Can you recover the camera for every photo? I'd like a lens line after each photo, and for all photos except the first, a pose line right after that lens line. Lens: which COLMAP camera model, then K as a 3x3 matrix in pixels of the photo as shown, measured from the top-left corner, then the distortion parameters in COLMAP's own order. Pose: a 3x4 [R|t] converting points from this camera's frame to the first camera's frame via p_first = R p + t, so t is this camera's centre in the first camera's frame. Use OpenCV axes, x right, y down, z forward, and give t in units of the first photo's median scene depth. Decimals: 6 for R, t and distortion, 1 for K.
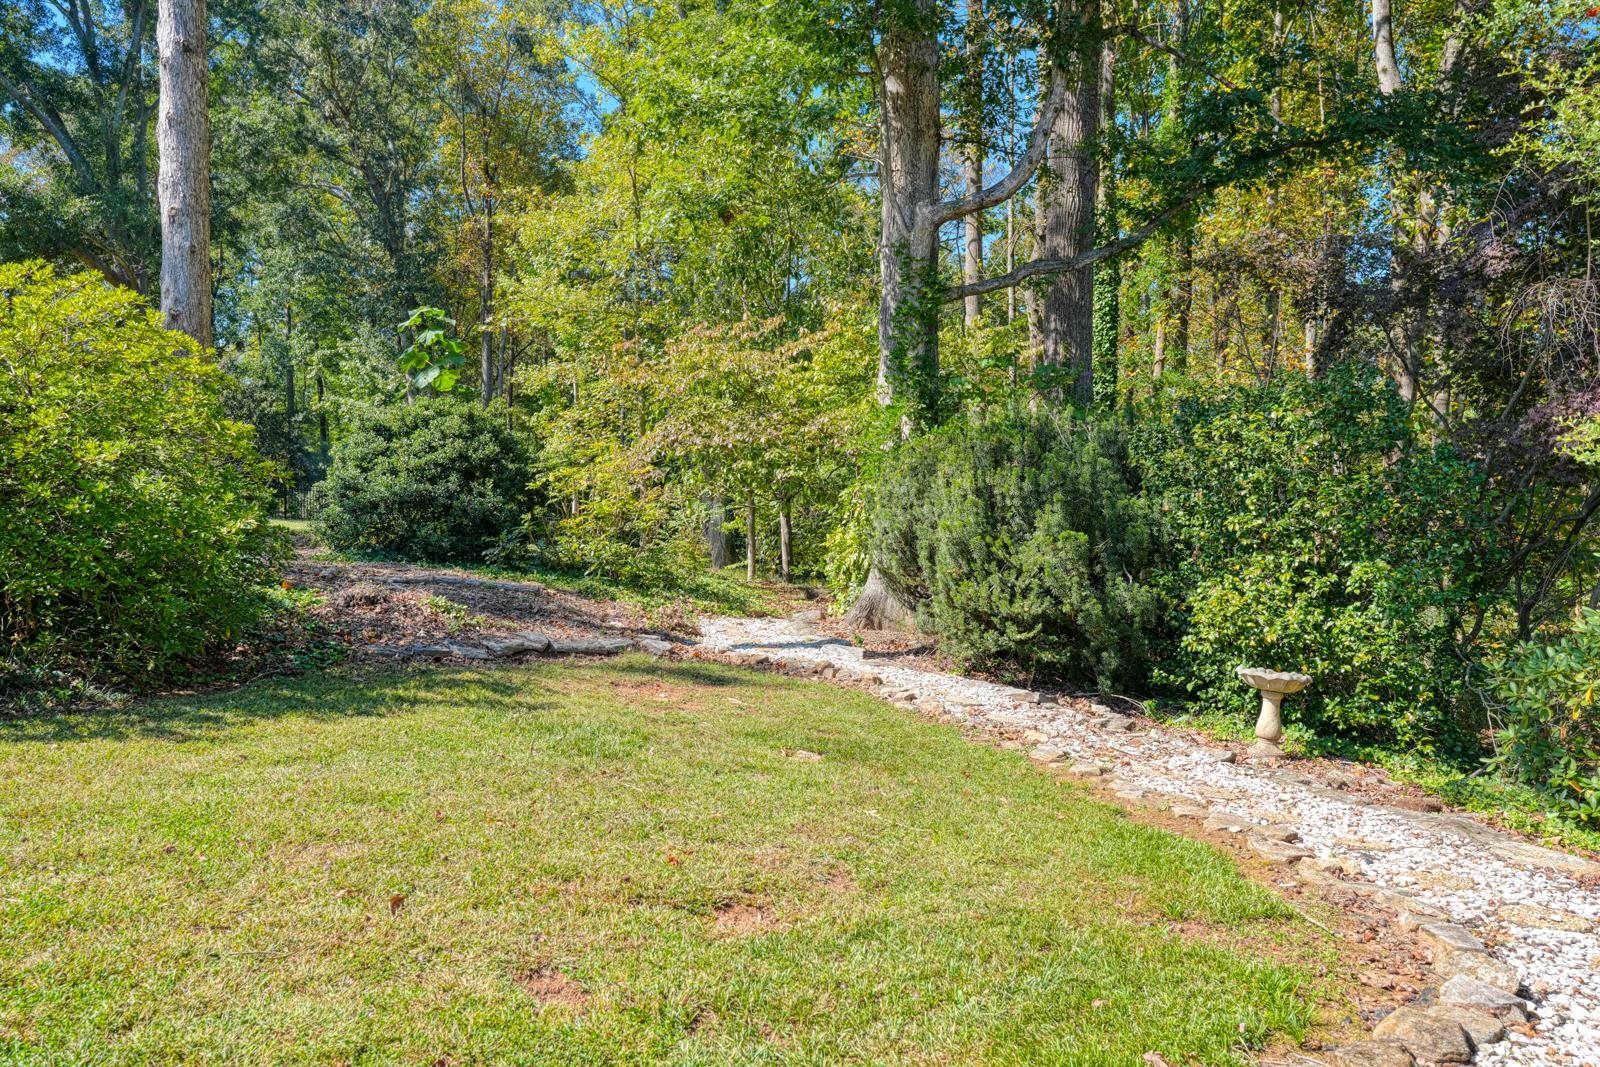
lens RADIAL K [[1246.2, 0, 799.6], [0, 1246.2, 535.1], [0, 0, 1]] dist [0.002120, 0.001053]
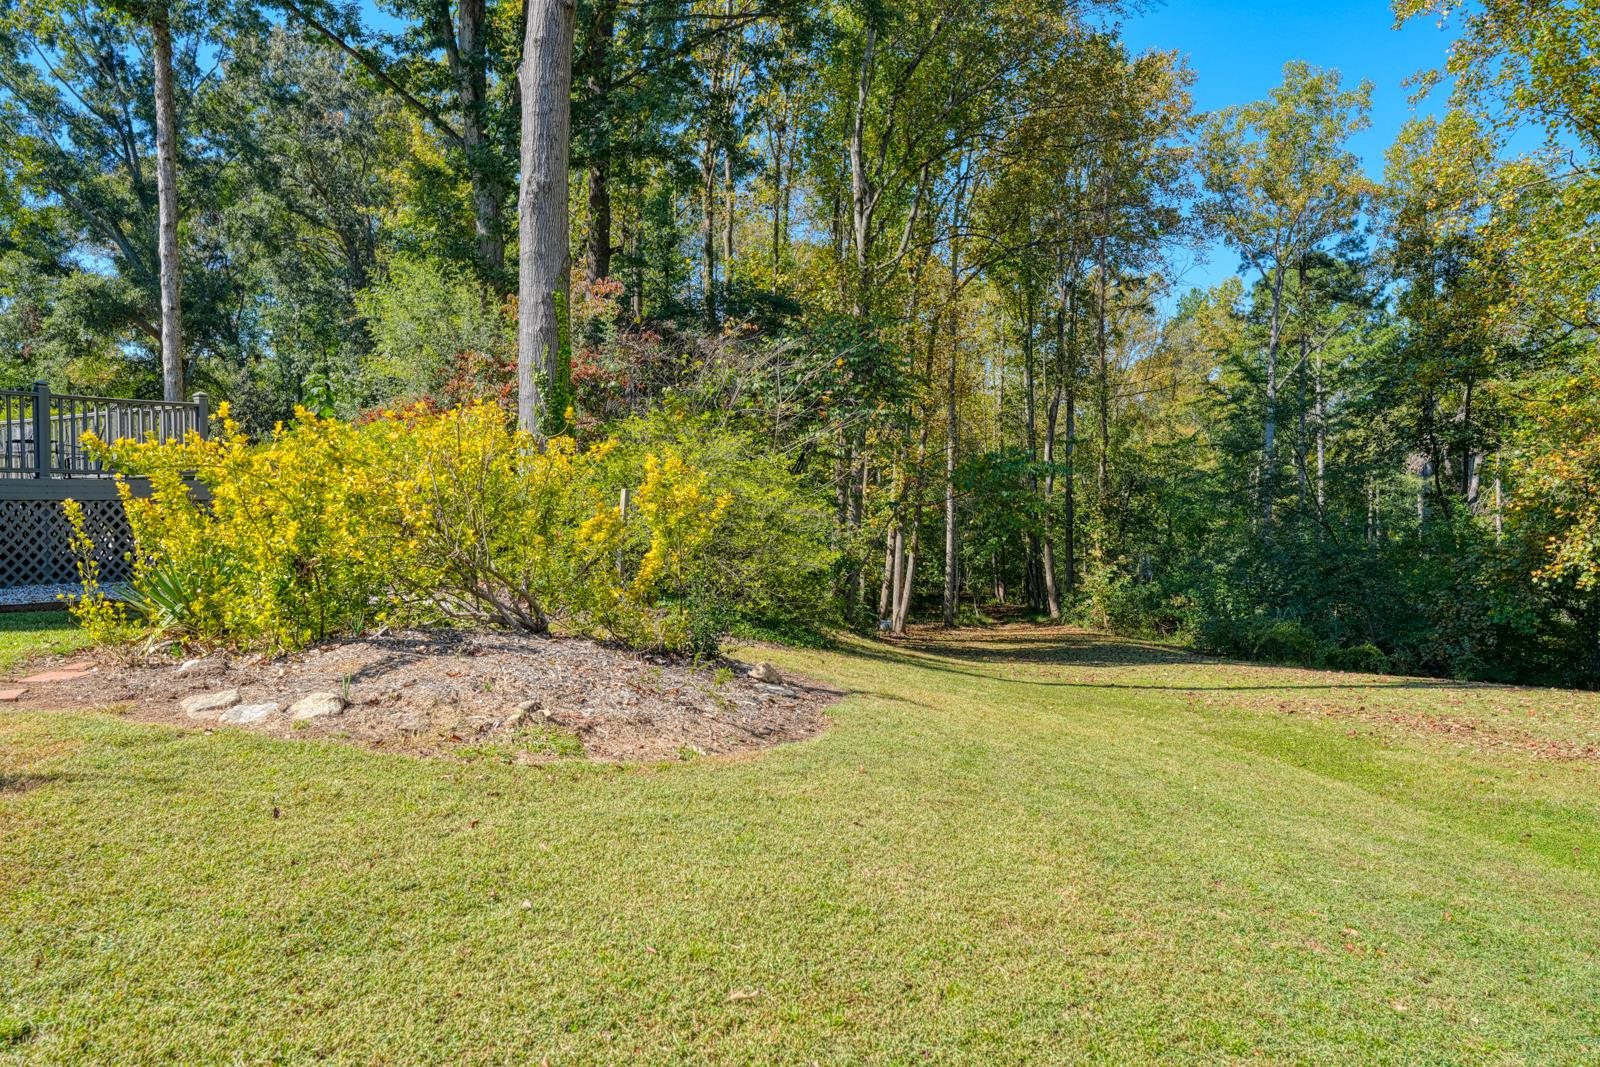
lens RADIAL K [[1246.2, 0, 800.3], [0, 1246.2, 530.4], [0, 0, 1]] dist [0.002120, 0.001053]
pose [[0.999380, -0.002110, -0.035158, 0.227557], [0.002720, 0.999846, 0.017315, 0.006689], [0.035116, -0.017400, 0.999232, -0.390896]]
